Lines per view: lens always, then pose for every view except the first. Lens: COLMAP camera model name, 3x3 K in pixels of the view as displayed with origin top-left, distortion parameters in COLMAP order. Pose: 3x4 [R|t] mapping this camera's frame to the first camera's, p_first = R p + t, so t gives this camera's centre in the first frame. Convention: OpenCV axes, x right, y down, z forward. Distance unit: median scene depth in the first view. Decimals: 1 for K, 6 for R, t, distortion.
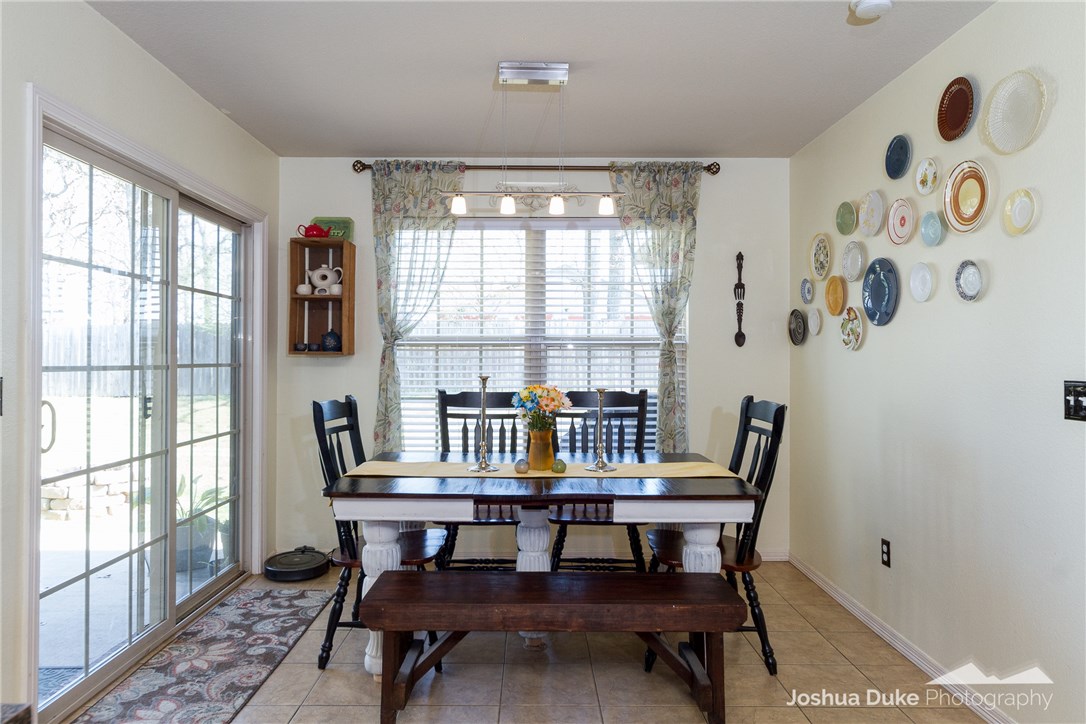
lens RADIAL K [[686.1, 0, 543.0], [0, 686.1, 362.0], [0, 0, 1]] dist [-0.002631, -0.000341]
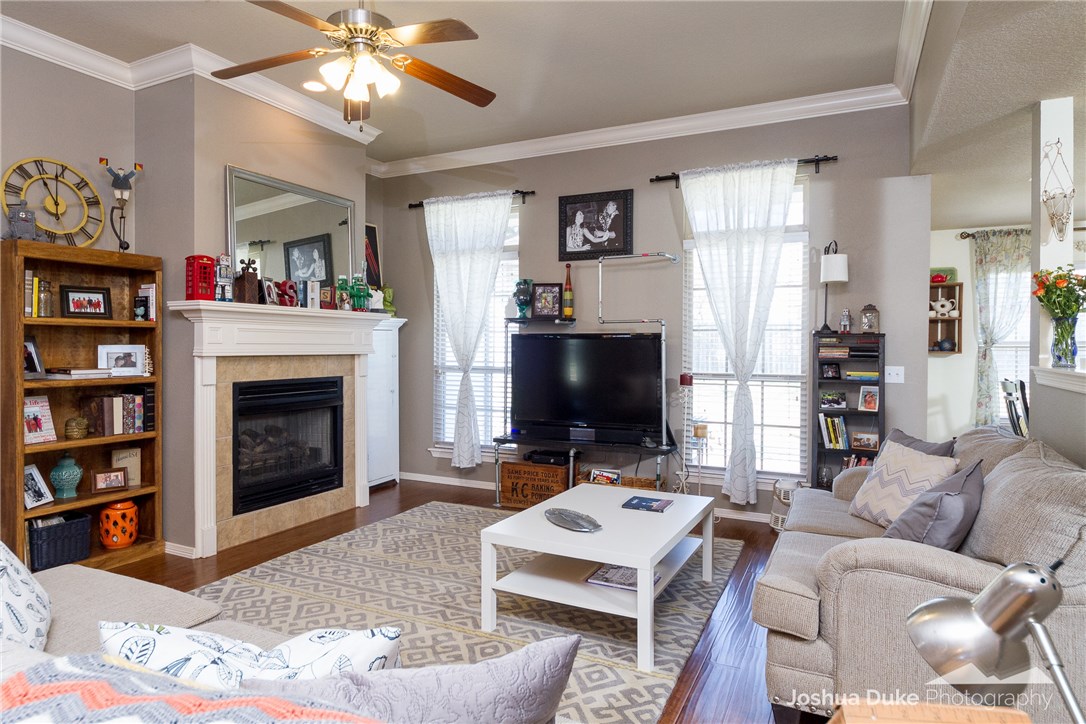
lens RADIAL K [[665.1, 0, 487.3], [0, 665.1, 353.4], [0, 0, 1]] dist [-0.010247, -0.001754]
pose [[0.883998, 0.006602, -0.467445, -0.535223], [0.000080, 0.999898, 0.014273, -0.032647], [0.467491, -0.012654, 0.883907, -0.896048]]
